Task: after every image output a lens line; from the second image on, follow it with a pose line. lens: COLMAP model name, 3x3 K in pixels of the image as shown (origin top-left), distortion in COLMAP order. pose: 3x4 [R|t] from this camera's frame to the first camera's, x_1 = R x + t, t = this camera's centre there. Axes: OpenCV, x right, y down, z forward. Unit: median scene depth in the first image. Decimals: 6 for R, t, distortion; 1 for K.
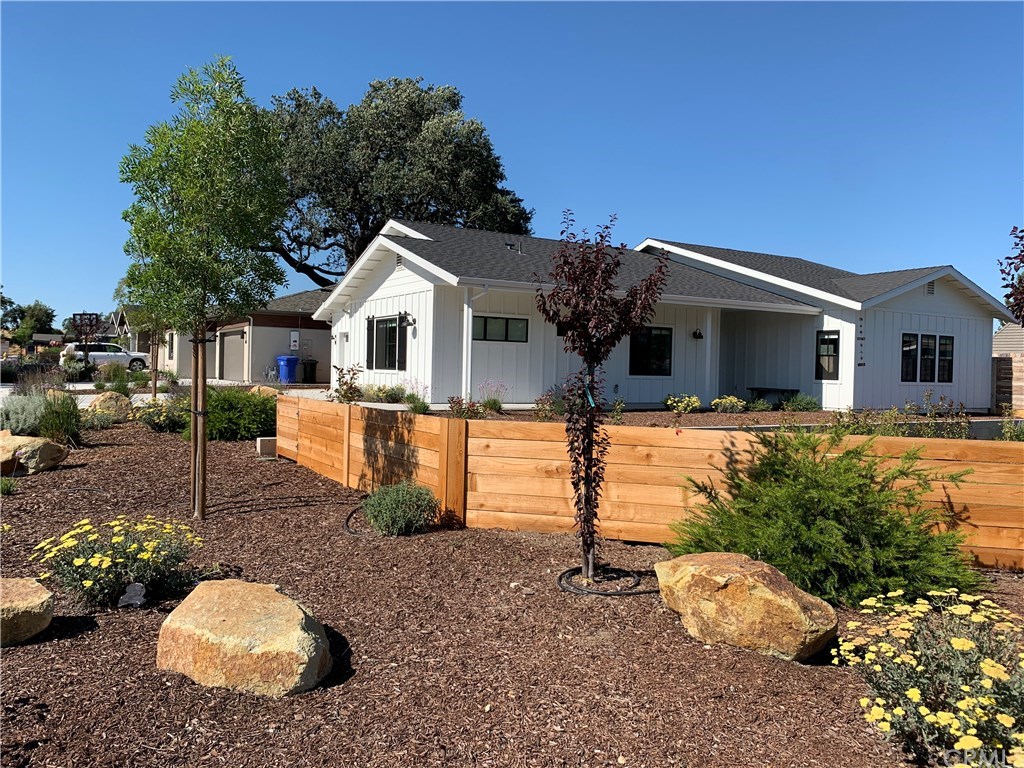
lens RADIAL K [[793.7, 0, 500.9], [0, 793.7, 380.8], [0, 0, 1]] dist [0.024031, -0.005595]
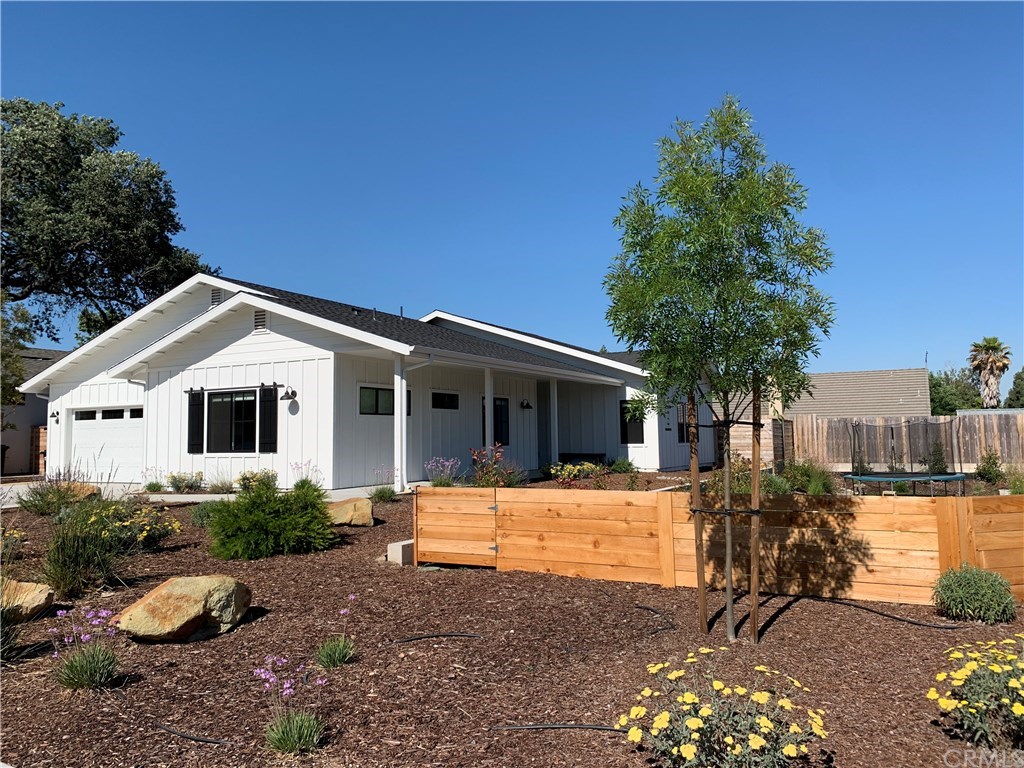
lens RADIAL K [[793.7, 0, 500.9], [0, 793.7, 380.8], [0, 0, 1]] dist [0.024031, -0.005595]
pose [[0.858900, 0.002099, 0.512139, -0.322347], [0.042349, 0.996276, -0.075106, -0.013754], [-0.510390, 0.086197, 0.855612, 0.133485]]
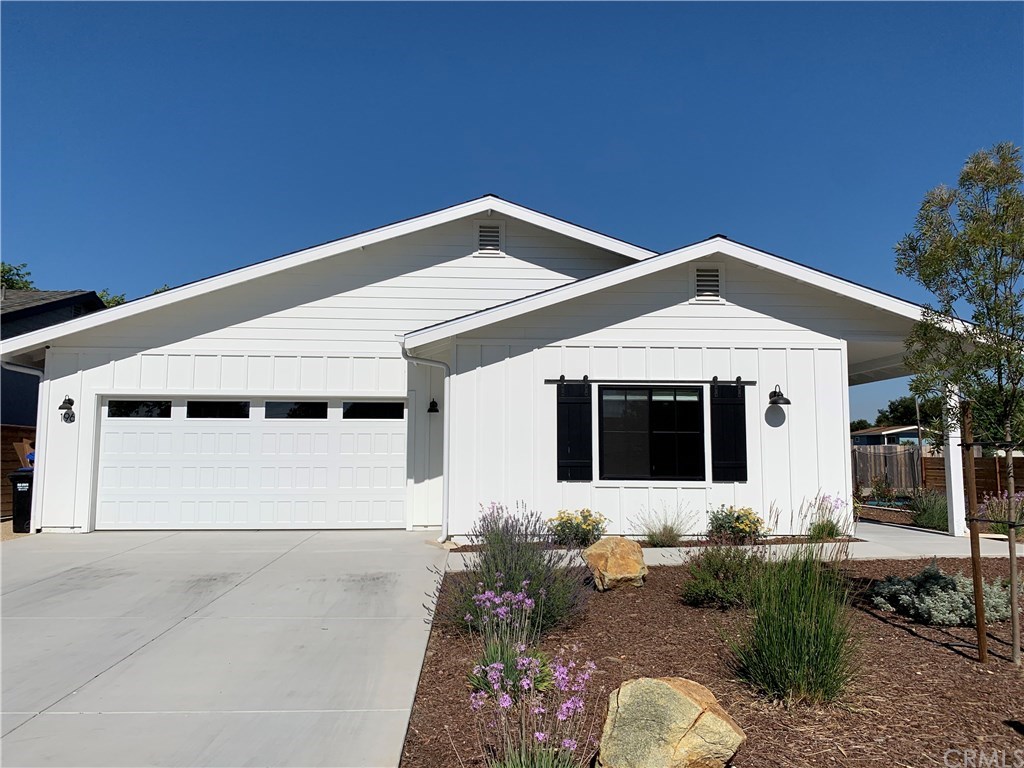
lens RADIAL K [[767.7, 0, 508.5], [0, 767.7, 386.1], [0, 0, 1]] dist [0.090904, -0.098850]
pose [[0.454011, 0.059664, 0.888996, -0.642235], [0.020018, 0.996821, -0.077124, -0.038092], [-0.890771, 0.052811, 0.451373, 0.827989]]
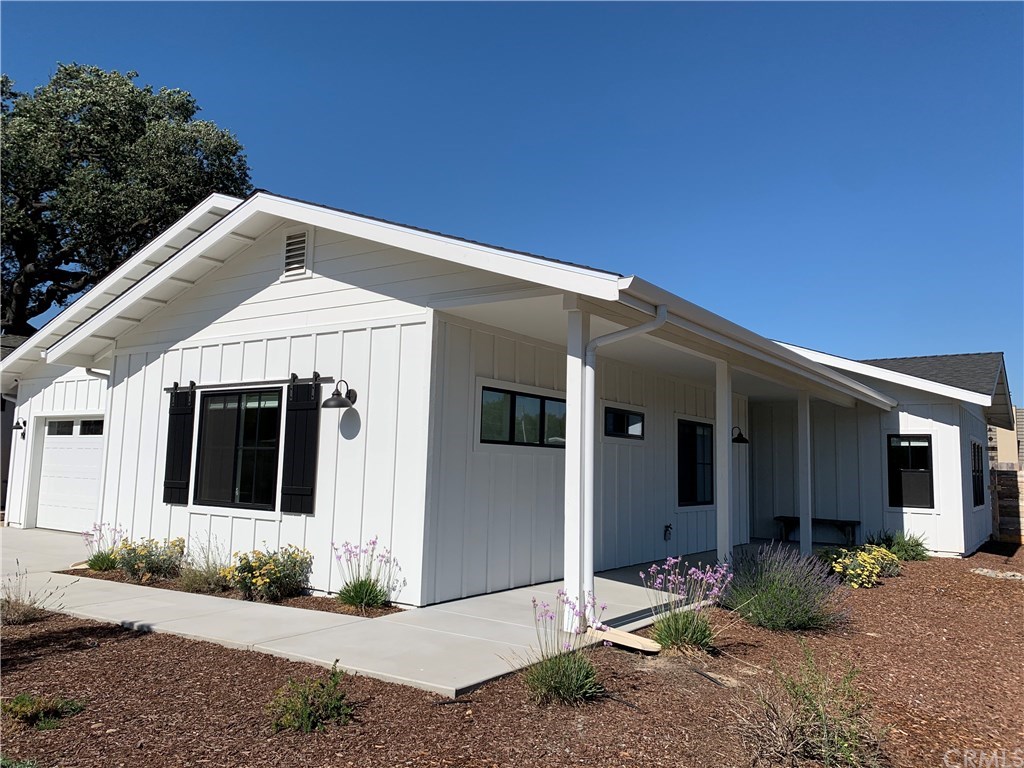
lens RADIAL K [[788.9, 0, 512.0], [0, 788.9, 384.0], [0, 0, 1]] dist [0.013179, 0.000175]
pose [[0.906248, 0.045055, 0.420339, -0.187329], [0.001767, 0.993892, -0.110344, -0.031976], [-0.422743, 0.100742, 0.900633, 0.529819]]
